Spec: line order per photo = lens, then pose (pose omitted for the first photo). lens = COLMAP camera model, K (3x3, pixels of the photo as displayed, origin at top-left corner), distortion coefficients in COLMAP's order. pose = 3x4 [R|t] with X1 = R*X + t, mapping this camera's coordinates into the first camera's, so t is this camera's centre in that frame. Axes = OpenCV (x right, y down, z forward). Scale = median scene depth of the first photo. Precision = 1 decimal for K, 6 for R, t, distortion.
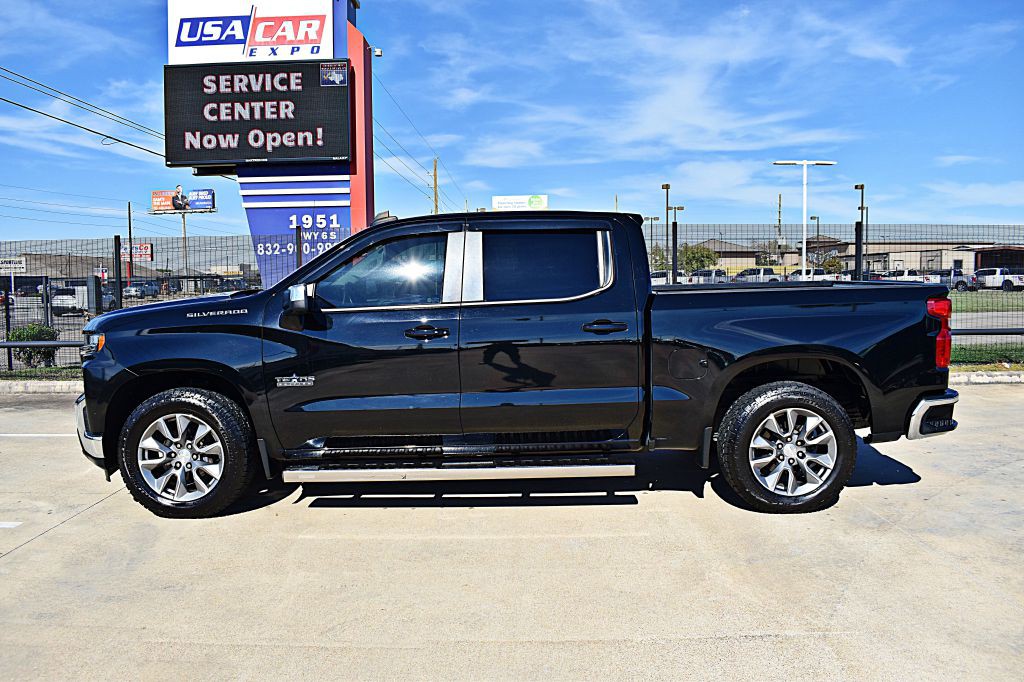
lens RADIAL K [[788.2, 0, 507.9], [0, 788.2, 338.5], [0, 0, 1]] dist [-0.101713, 0.020623]
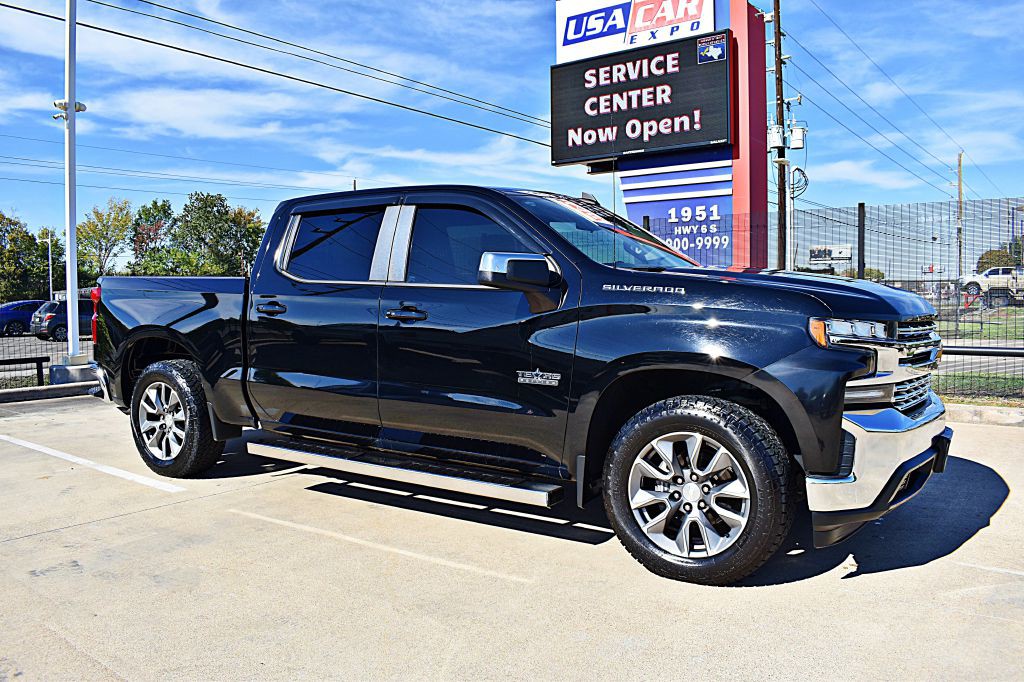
lens RADIAL K [[788.2, 0, 507.9], [0, 788.2, 338.5], [0, 0, 1]] dist [-0.101713, 0.020623]
pose [[0.801082, 0.035847, -0.597480, 0.131950], [-0.044702, 0.999000, 0.000002, 0.005022], [0.596883, 0.026707, 0.801884, 0.149263]]
